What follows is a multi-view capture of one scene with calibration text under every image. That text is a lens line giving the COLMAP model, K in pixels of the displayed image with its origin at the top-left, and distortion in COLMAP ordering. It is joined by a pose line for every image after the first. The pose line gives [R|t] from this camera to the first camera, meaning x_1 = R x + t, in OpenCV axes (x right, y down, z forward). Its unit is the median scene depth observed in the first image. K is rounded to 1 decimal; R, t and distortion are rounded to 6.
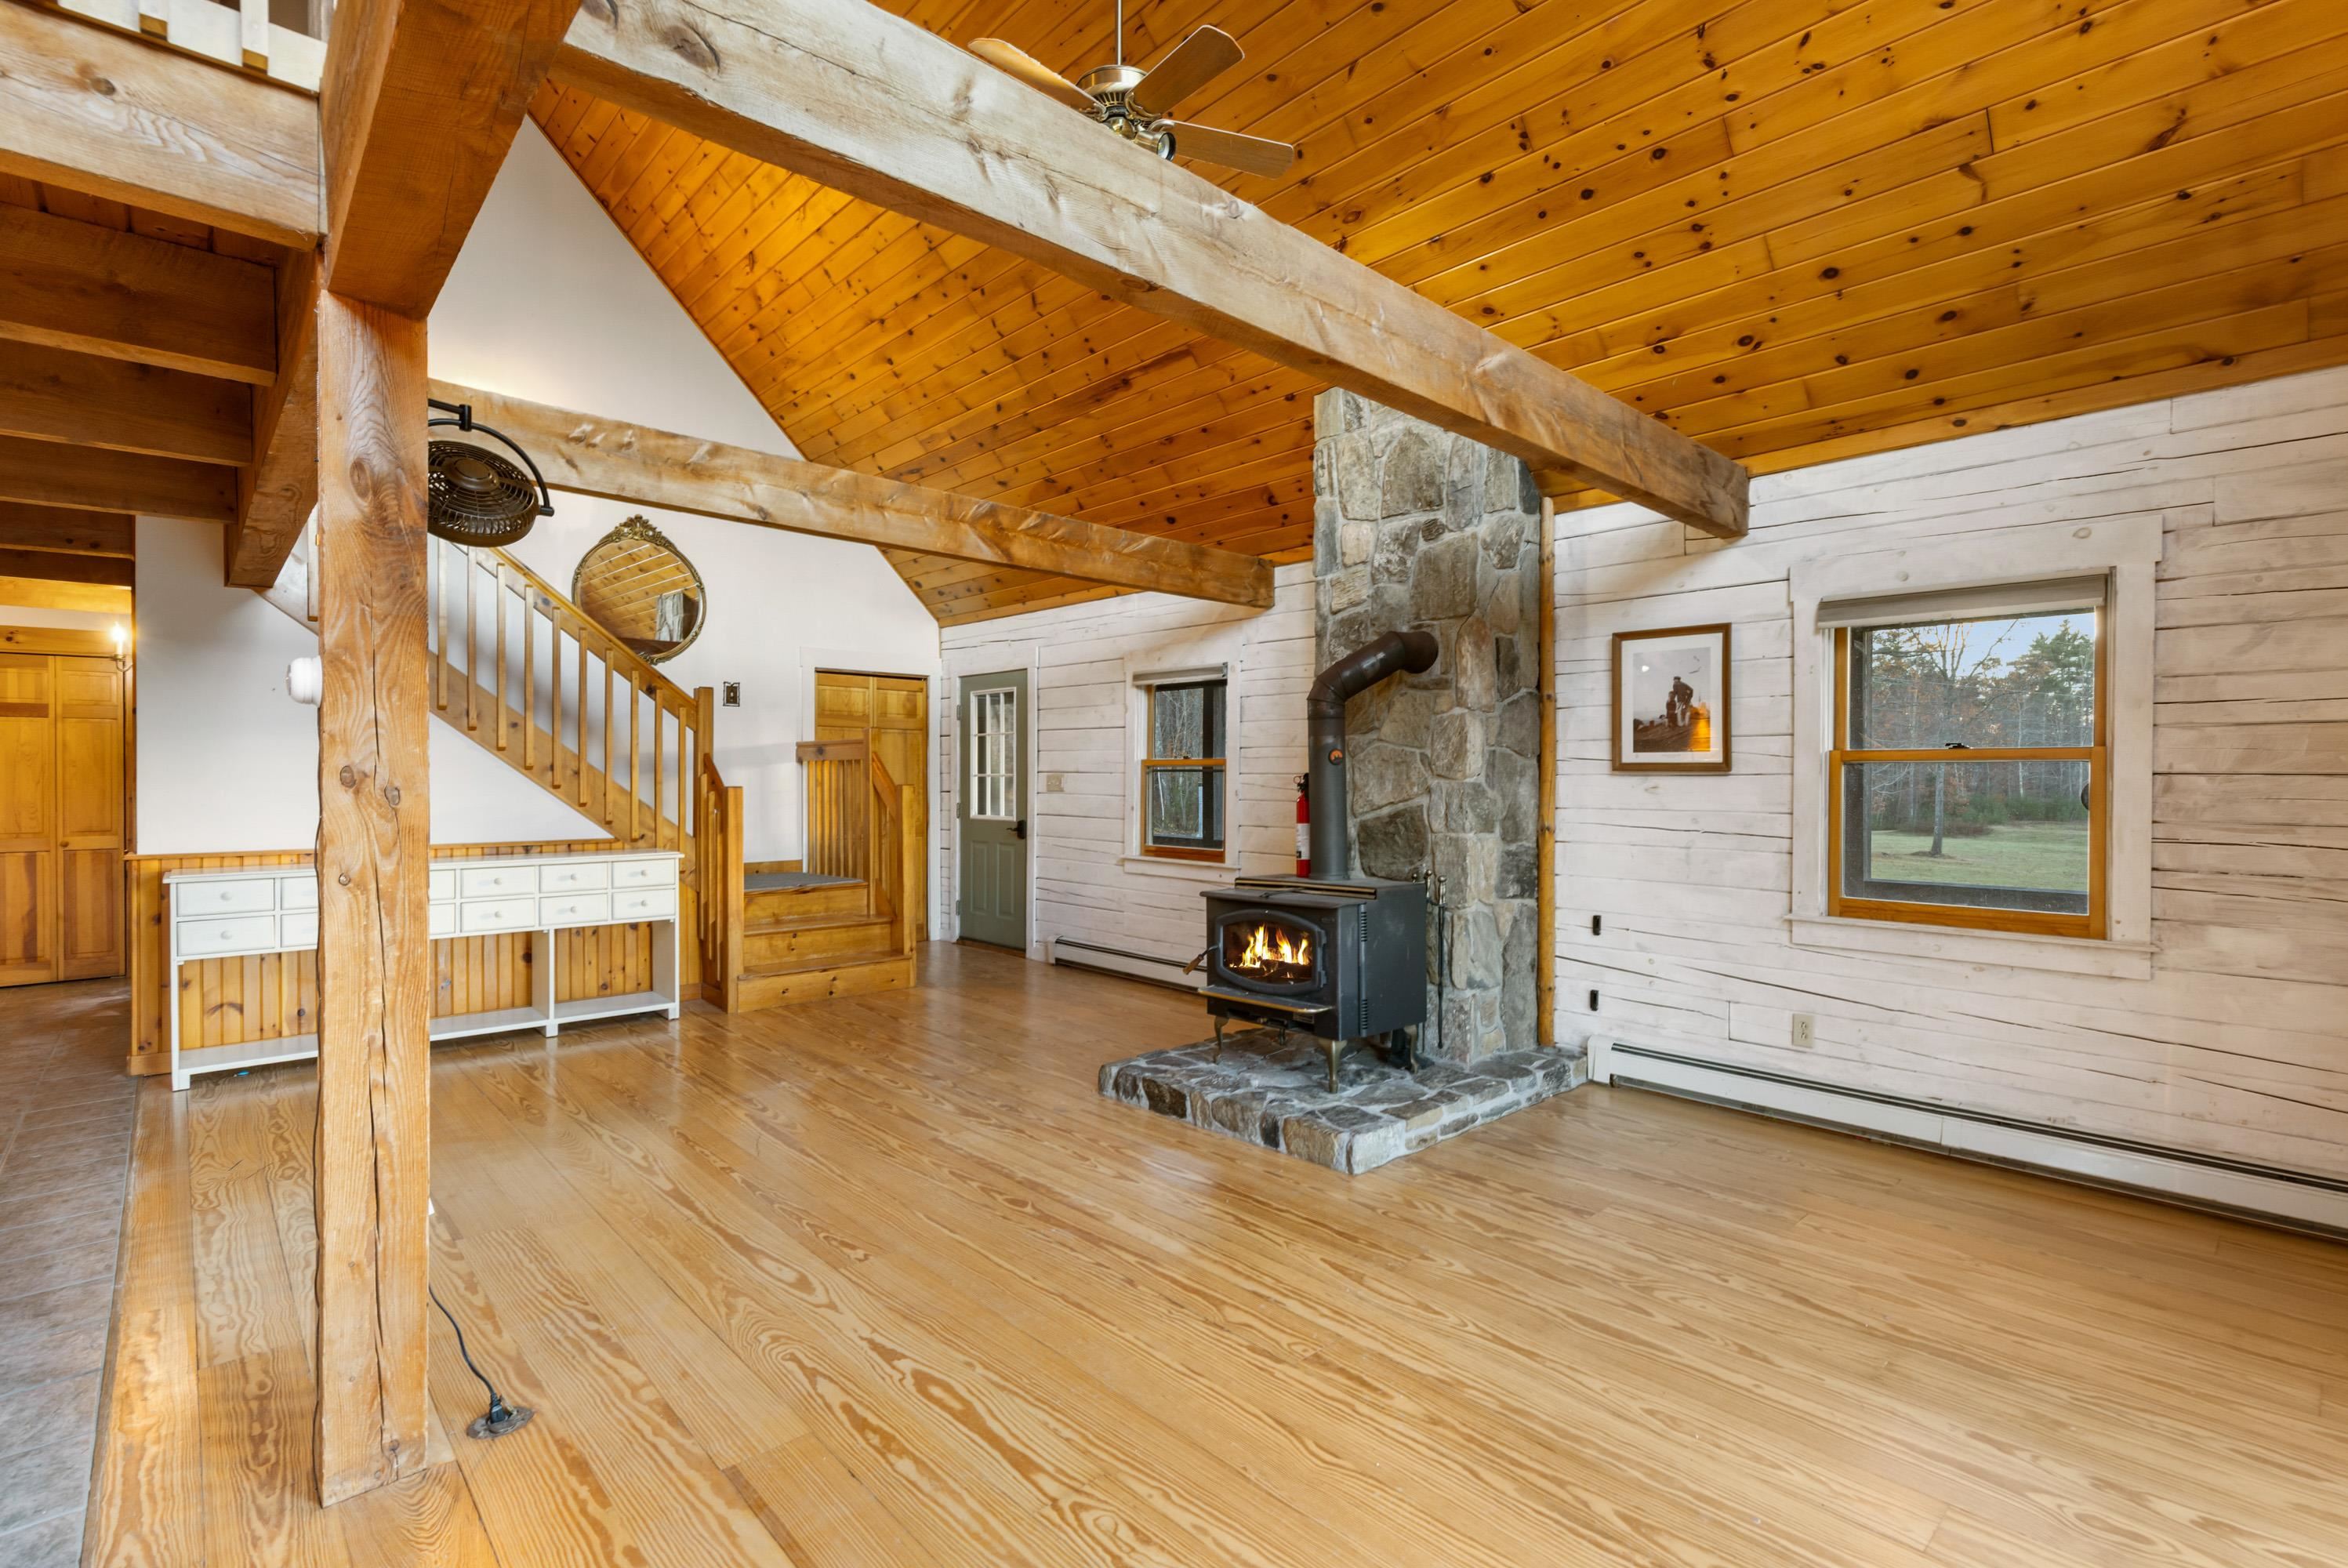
lens RADIAL K [[1080.0, 0, 1166.6], [0, 1080.0, 782.0], [0, 0, 1]] dist [0.002345, 0.000082]
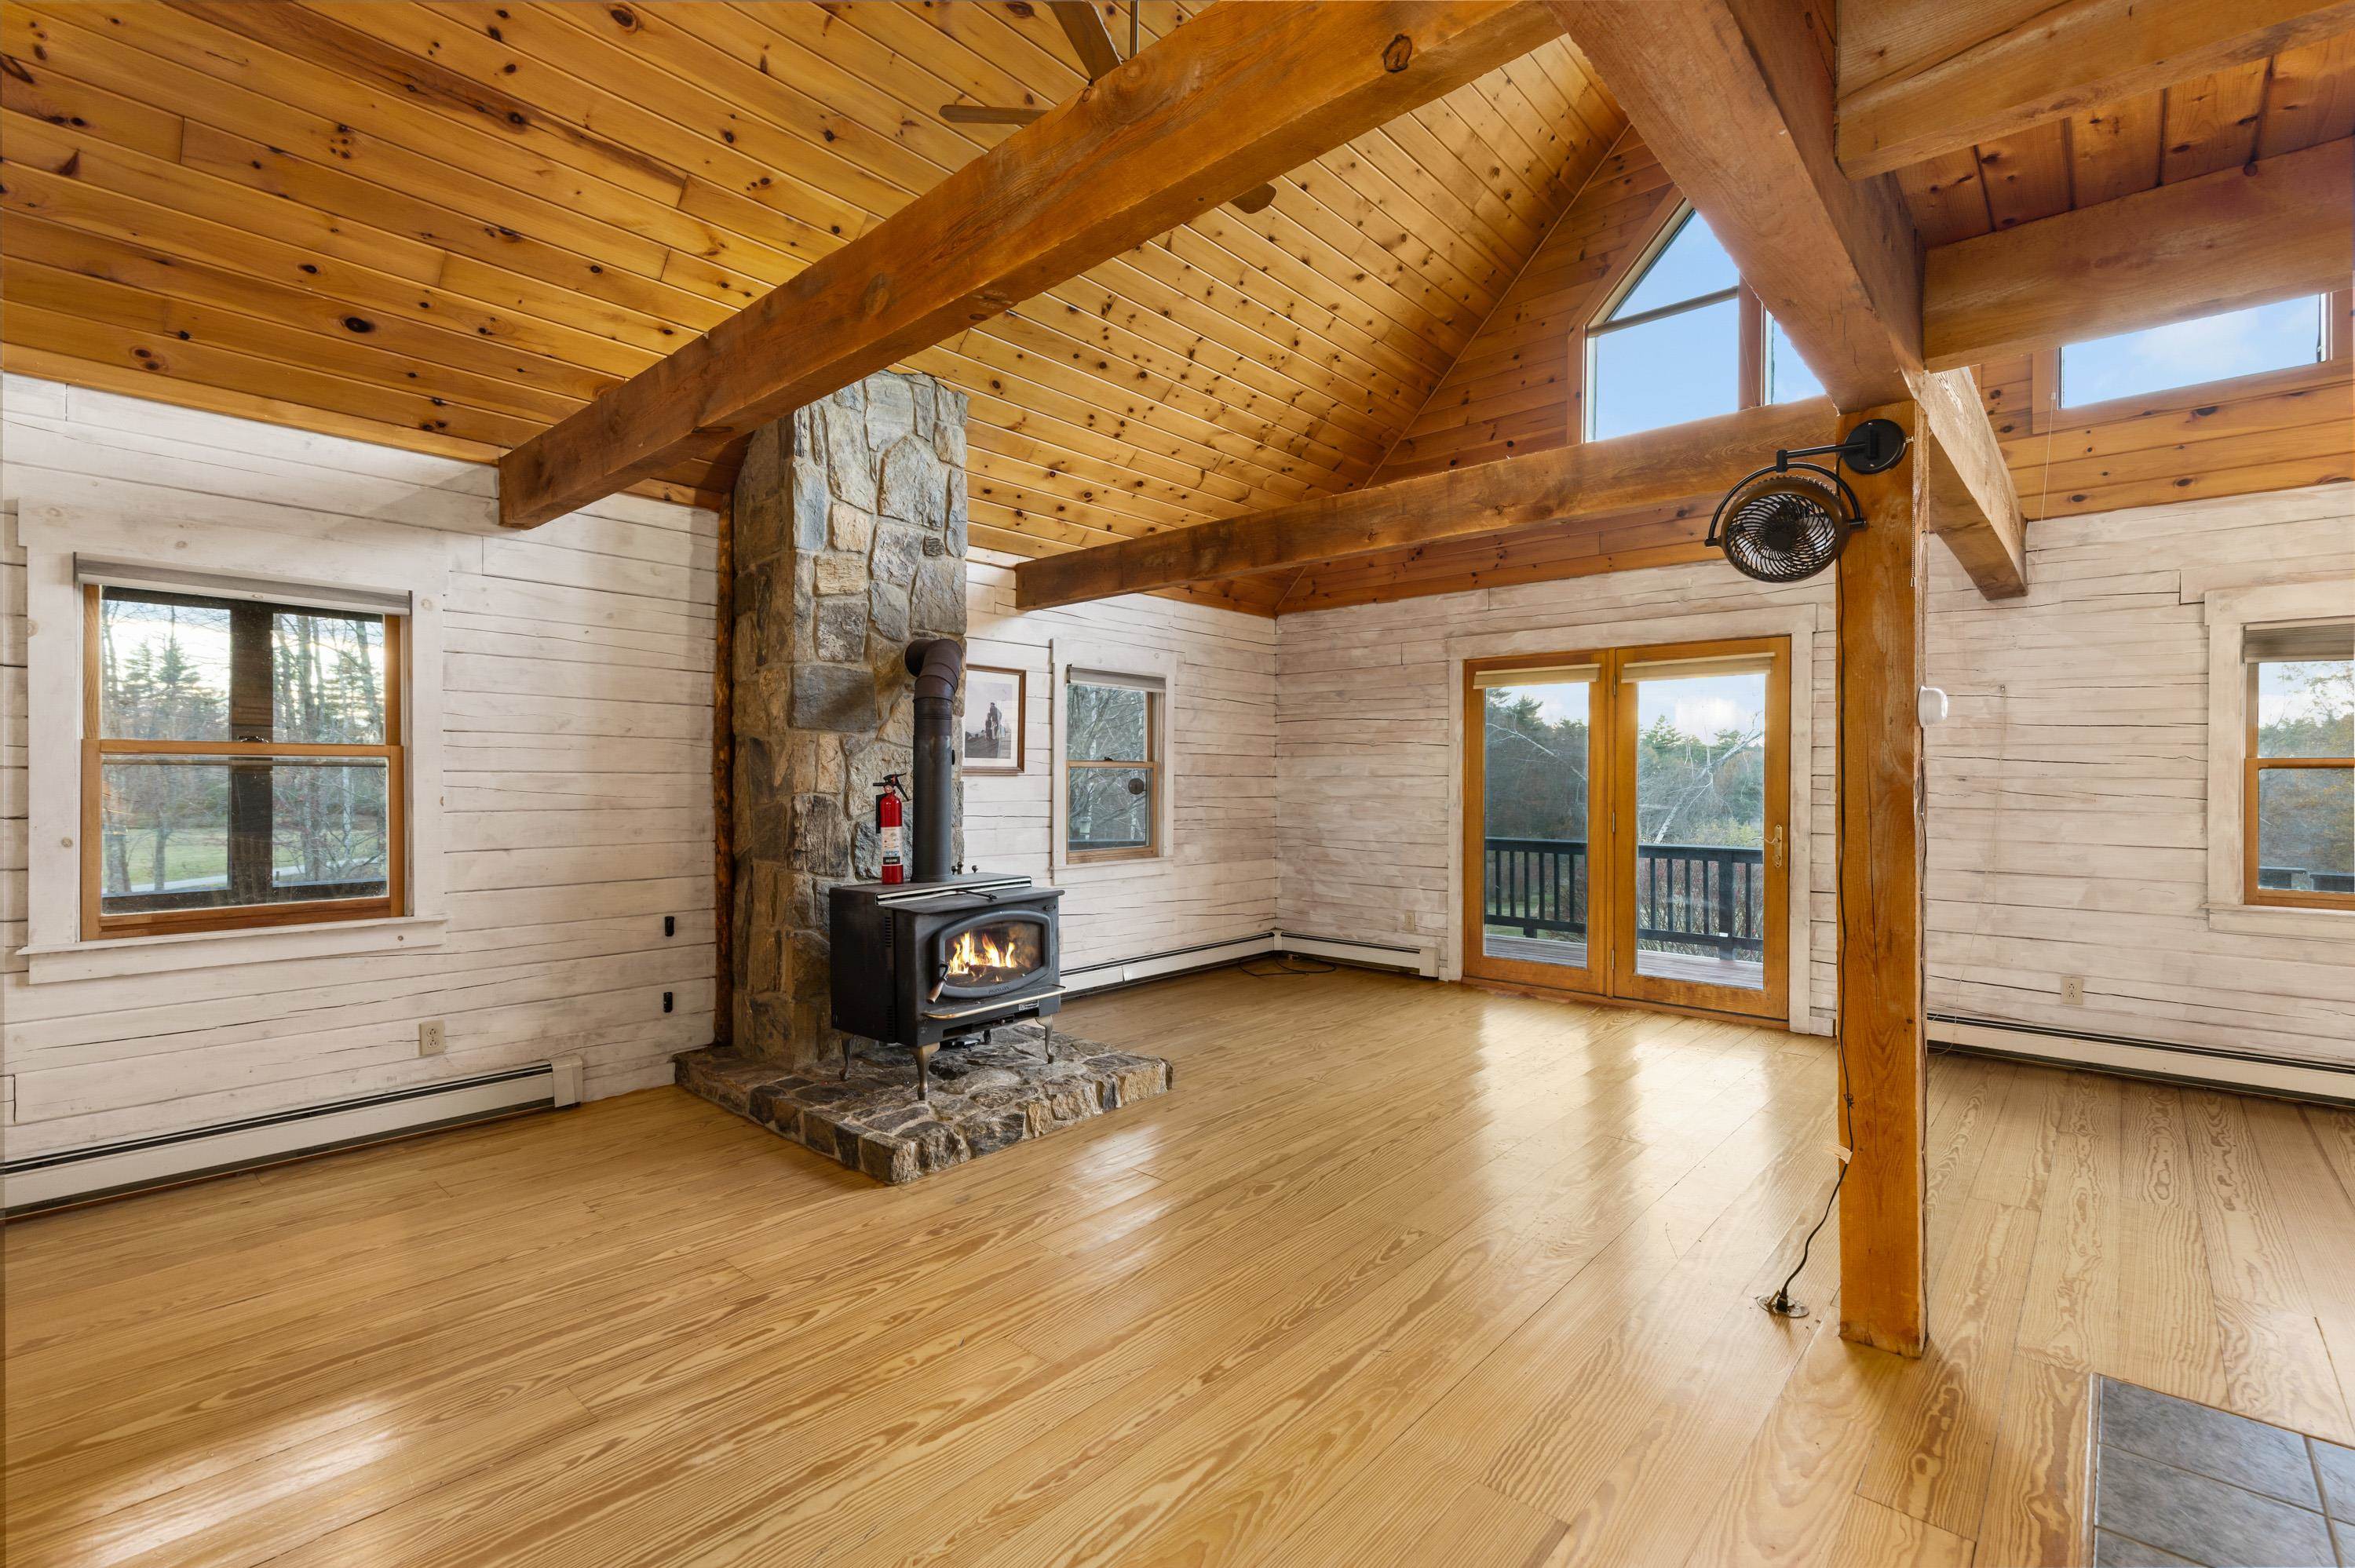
lens RADIAL K [[1050.6, 0, 1206.3], [0, 1050.6, 776.2], [0, 0, 1]] dist [0.005115, -0.000412]
pose [[-0.114676, -0.000214, 0.993403, -0.908110], [0.002724, 0.999996, 0.000530, -0.005884], [-0.993399, 0.002767, -0.114675, 0.936919]]
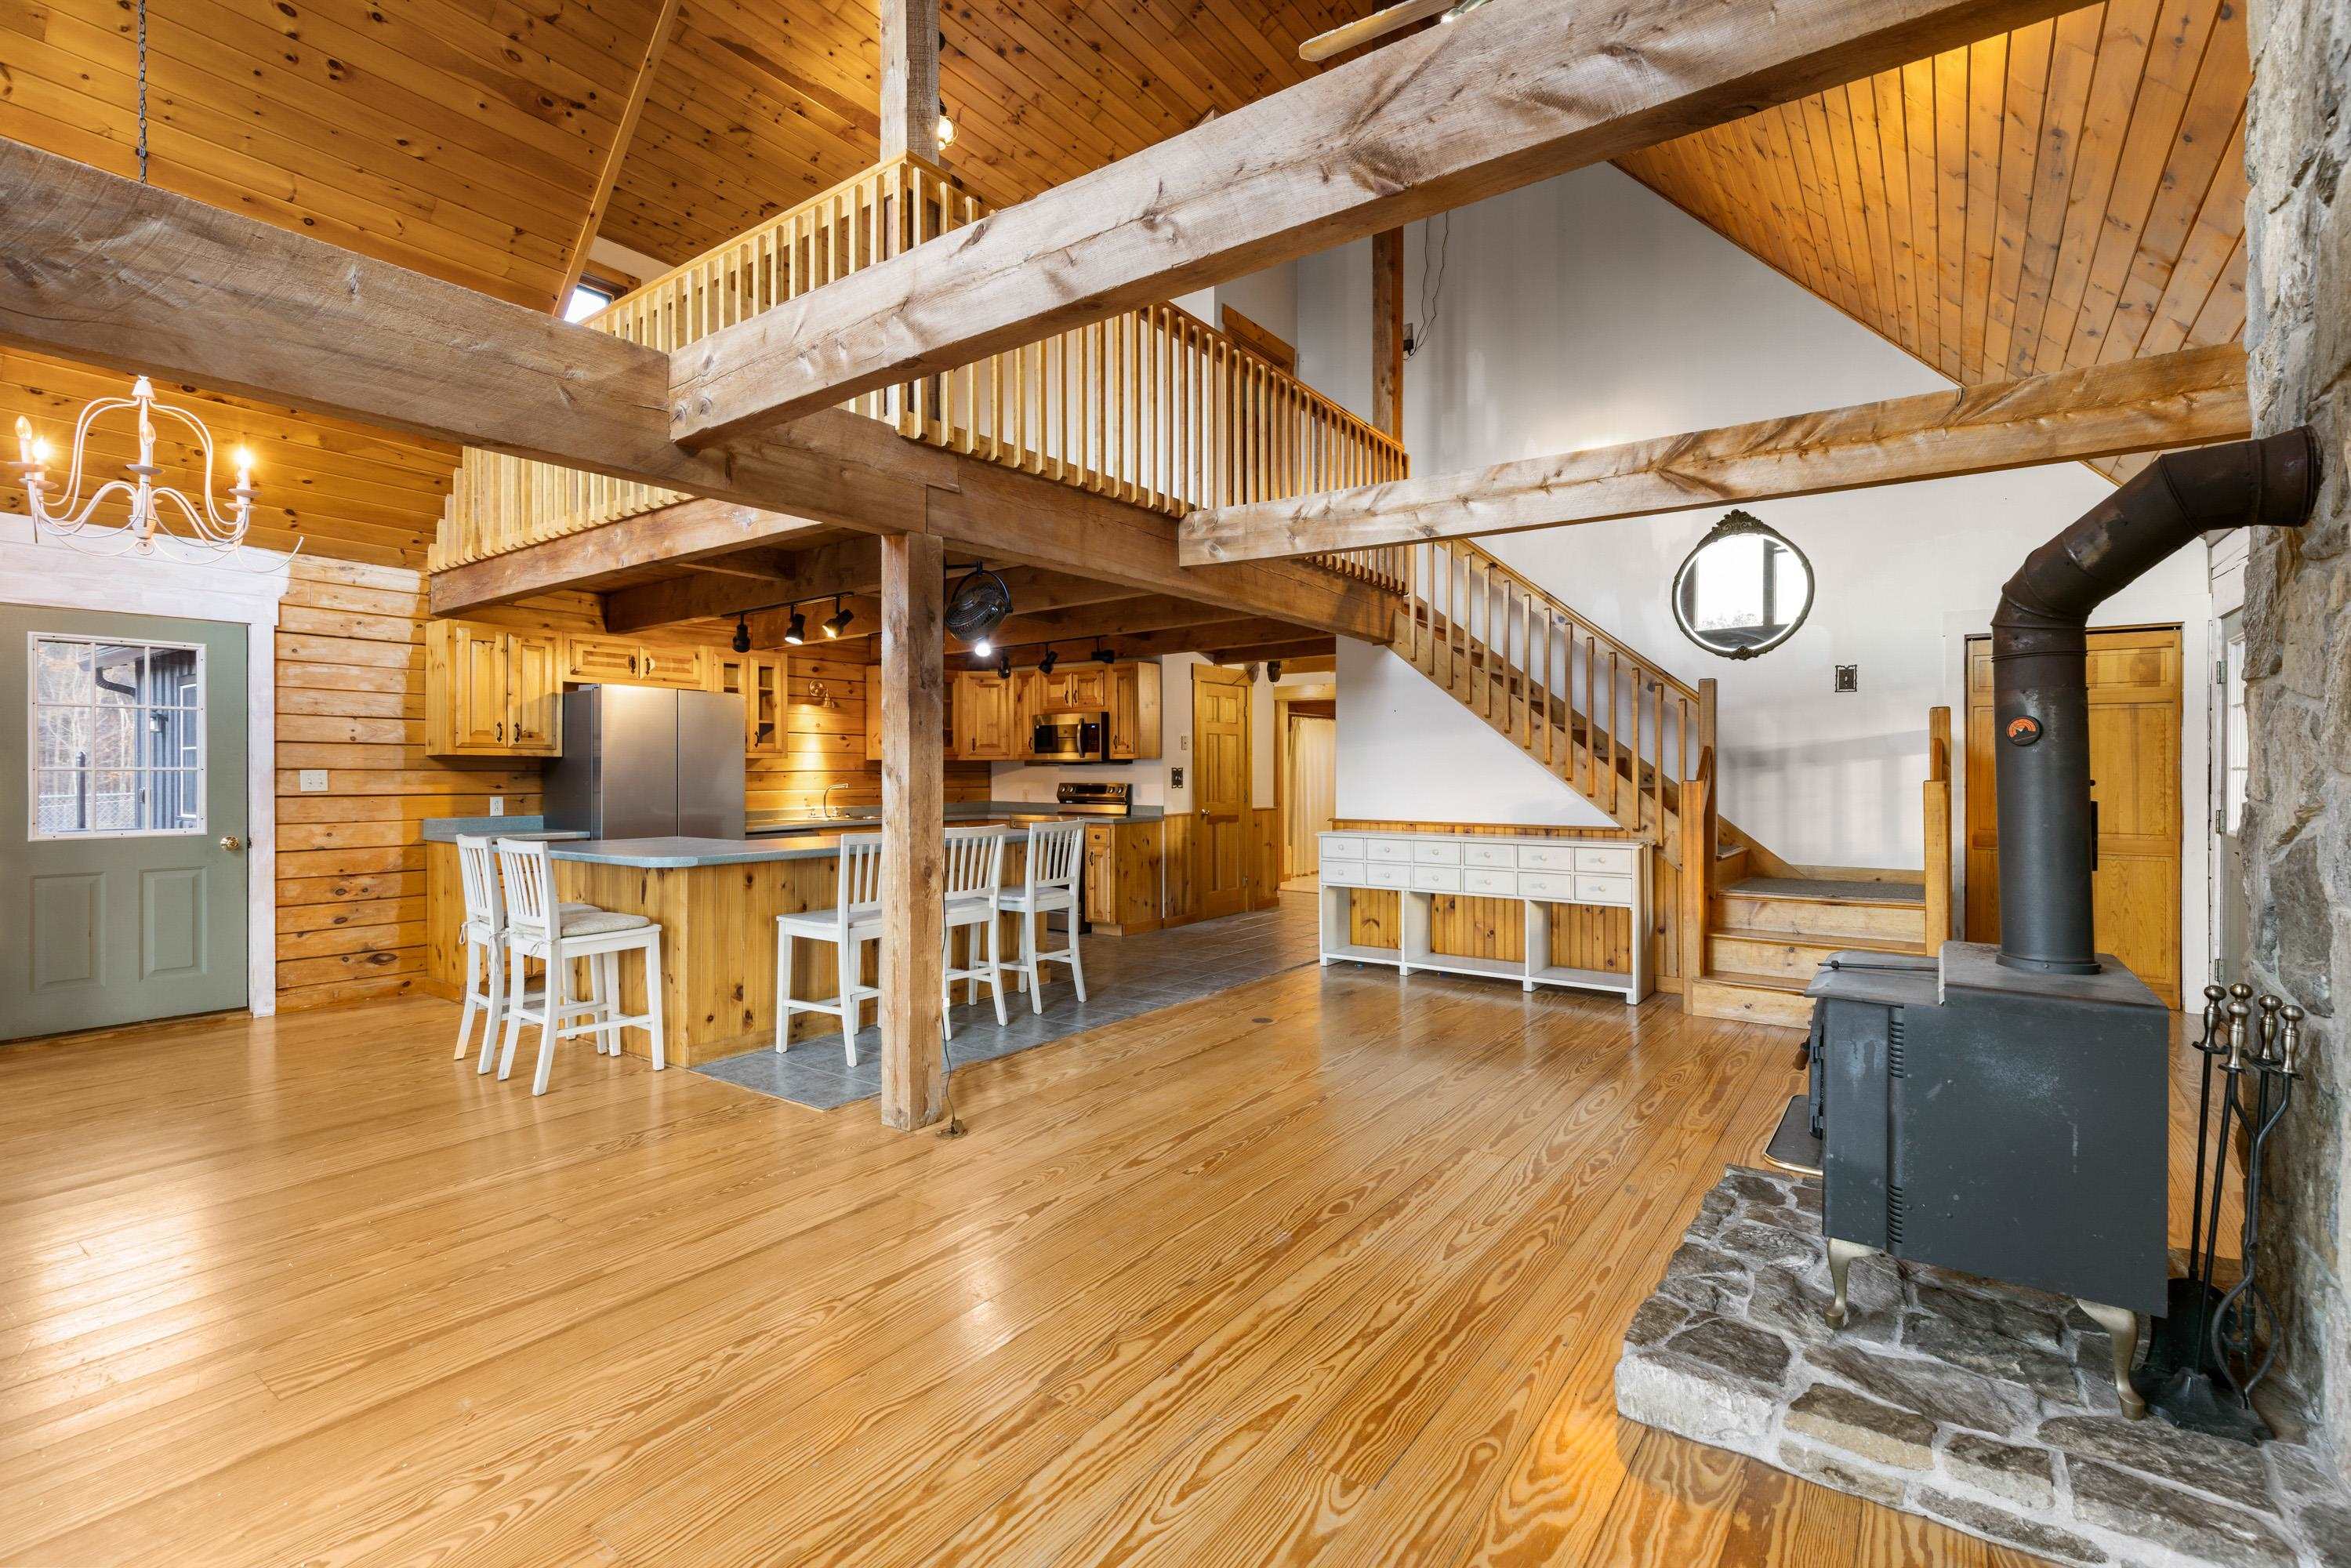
lens RADIAL K [[1042.0, 0, 1214.3], [0, 1042.0, 775.6], [0, 0, 1]] dist [0.000072, -0.000187]
pose [[0.222264, 0.005817, -0.974969, 0.599302], [-0.006265, 0.999970, 0.004538, -0.002636], [0.974966, 0.005099, 0.222293, 0.544934]]
